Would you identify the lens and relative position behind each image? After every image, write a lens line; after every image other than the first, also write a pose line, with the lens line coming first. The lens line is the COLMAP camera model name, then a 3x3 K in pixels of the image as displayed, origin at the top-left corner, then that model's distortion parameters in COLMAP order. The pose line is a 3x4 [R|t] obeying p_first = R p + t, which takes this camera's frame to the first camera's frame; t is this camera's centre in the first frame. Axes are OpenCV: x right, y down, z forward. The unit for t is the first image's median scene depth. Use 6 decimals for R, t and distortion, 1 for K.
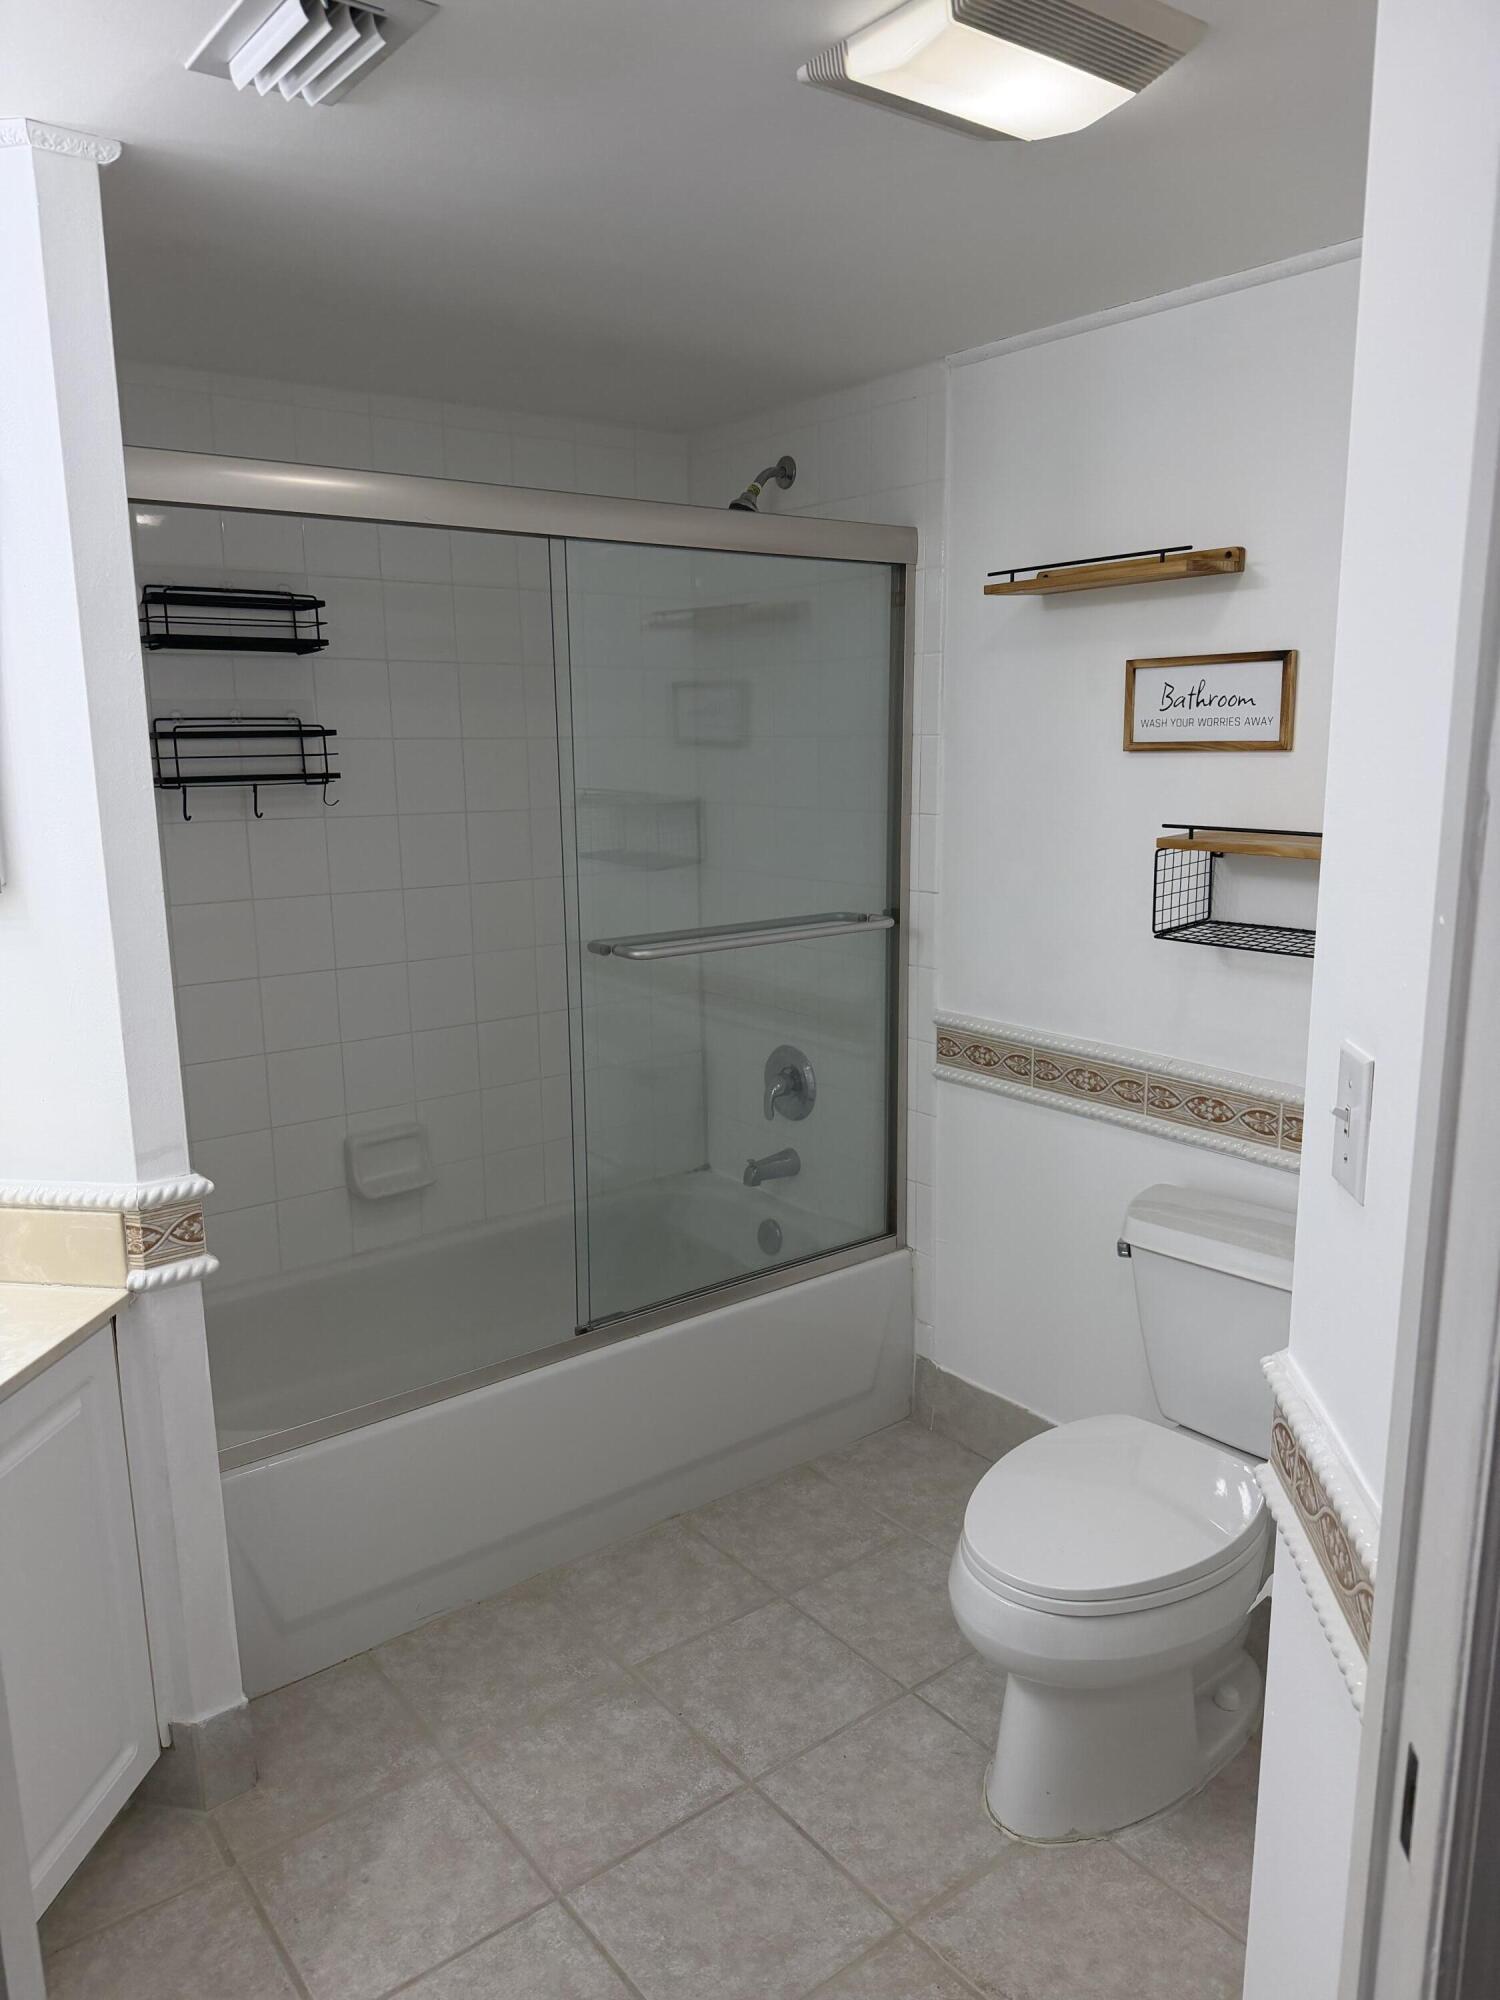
lens RADIAL K [[1424.8, 0, 747.0], [0, 1424.8, 1004.7], [0, 0, 1]] dist [0.062790, -0.070783]
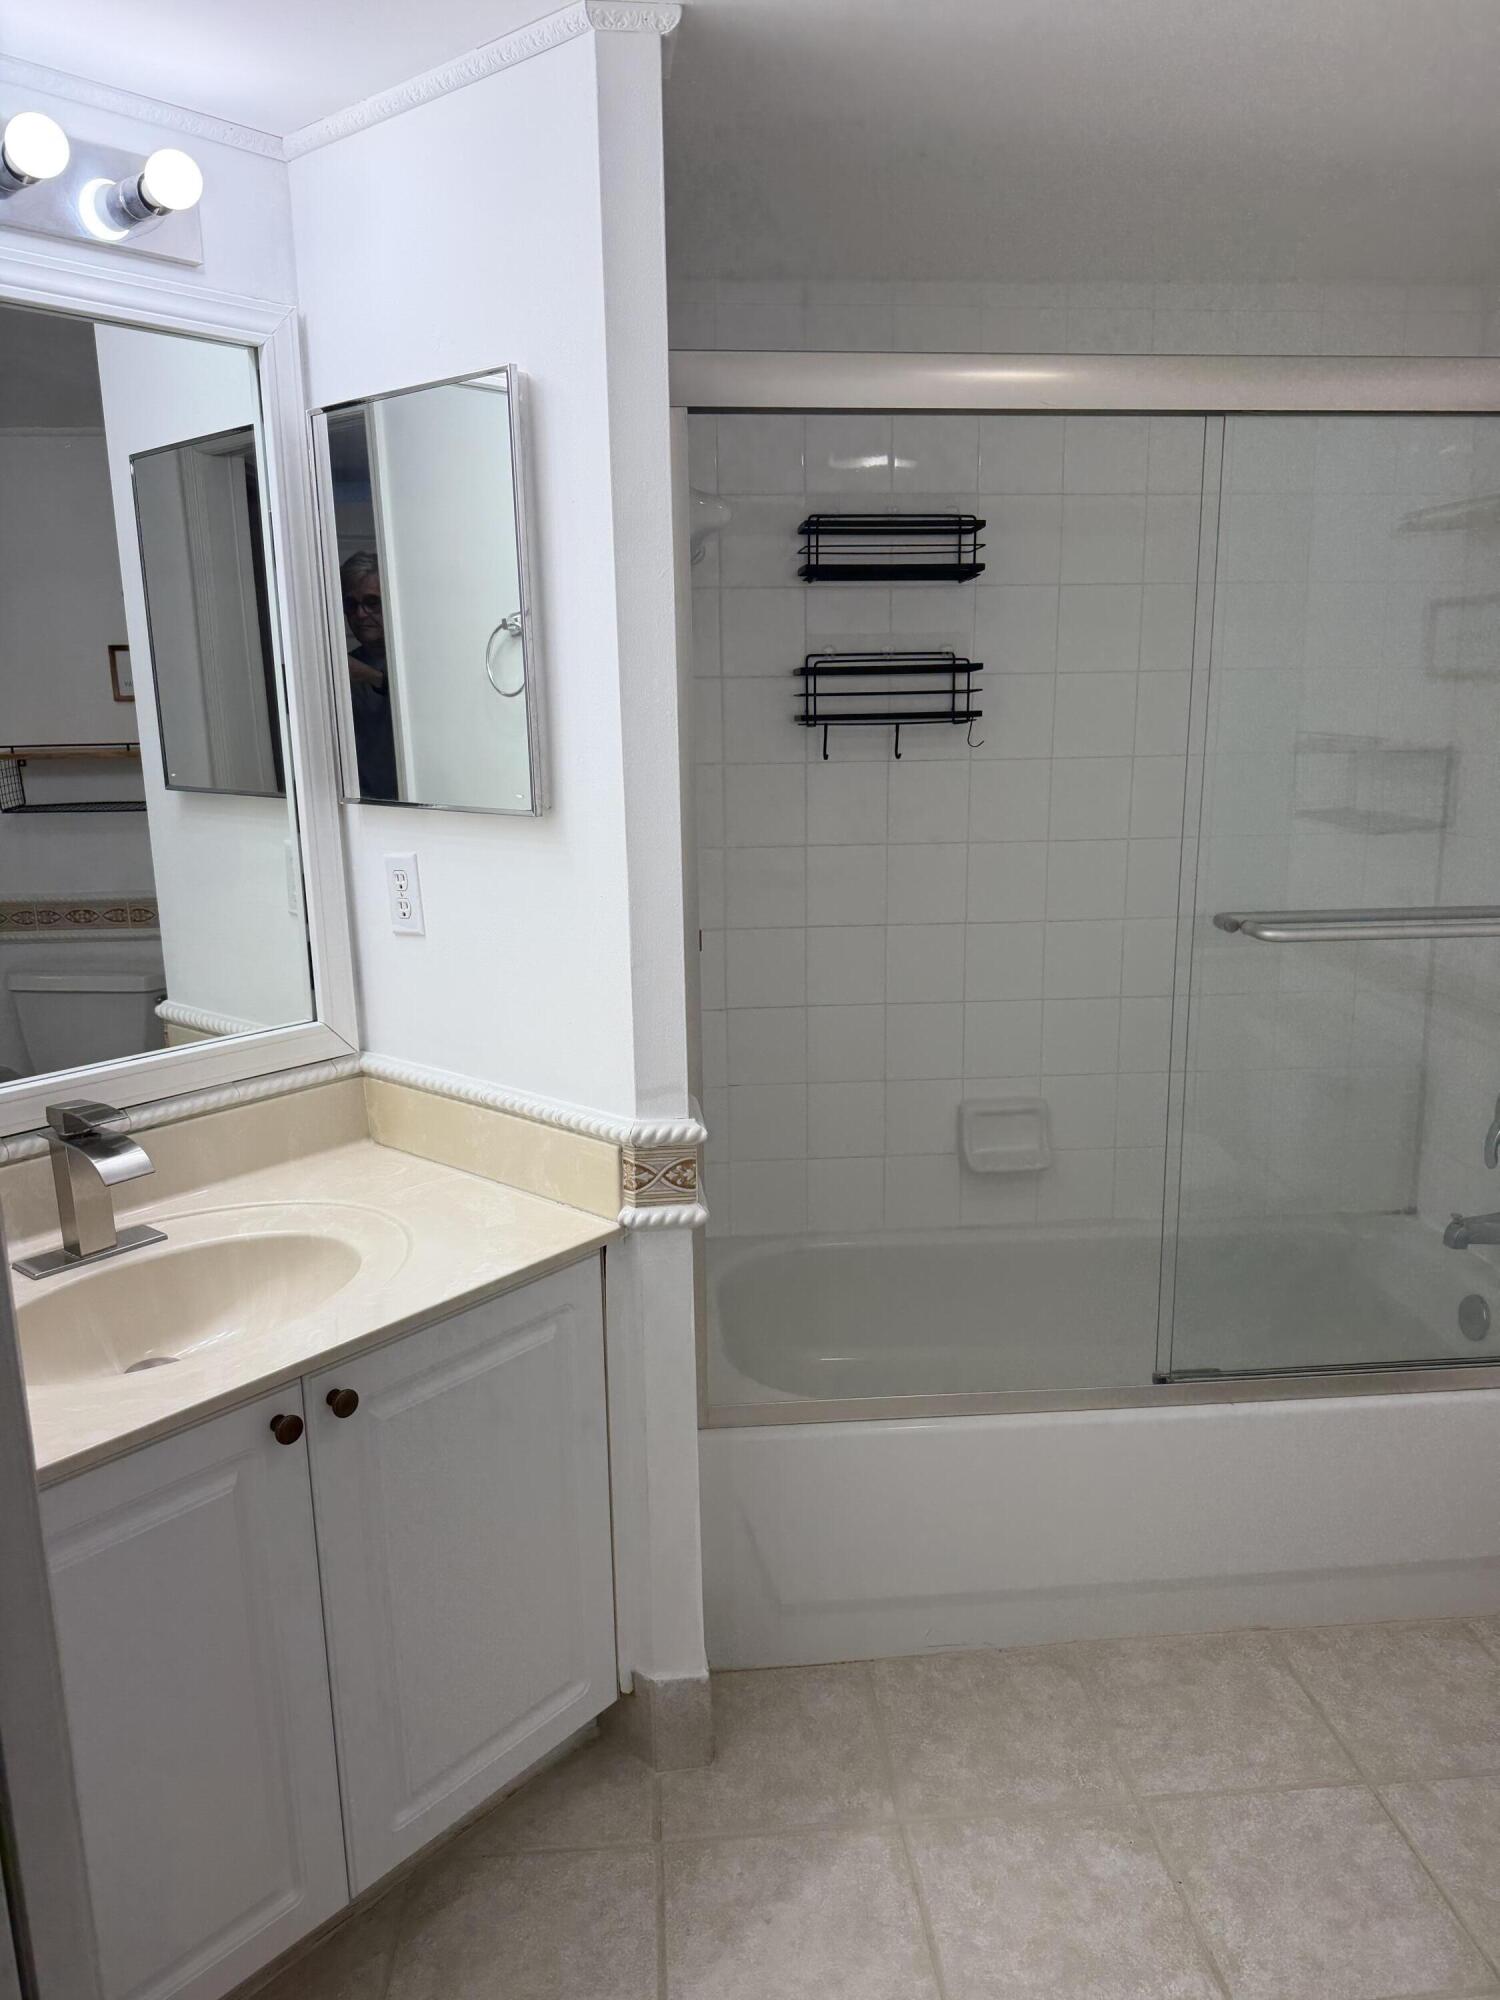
lens RADIAL K [[1424.8, 0, 768.2], [0, 1424.8, 988.2], [0, 0, 1]] dist [0.062790, -0.070783]
pose [[0.841244, 0.105700, -0.530223, 0.127090], [-0.098202, 0.994263, 0.042399, -0.011337], [0.531663, 0.016401, 0.846797, 0.183227]]
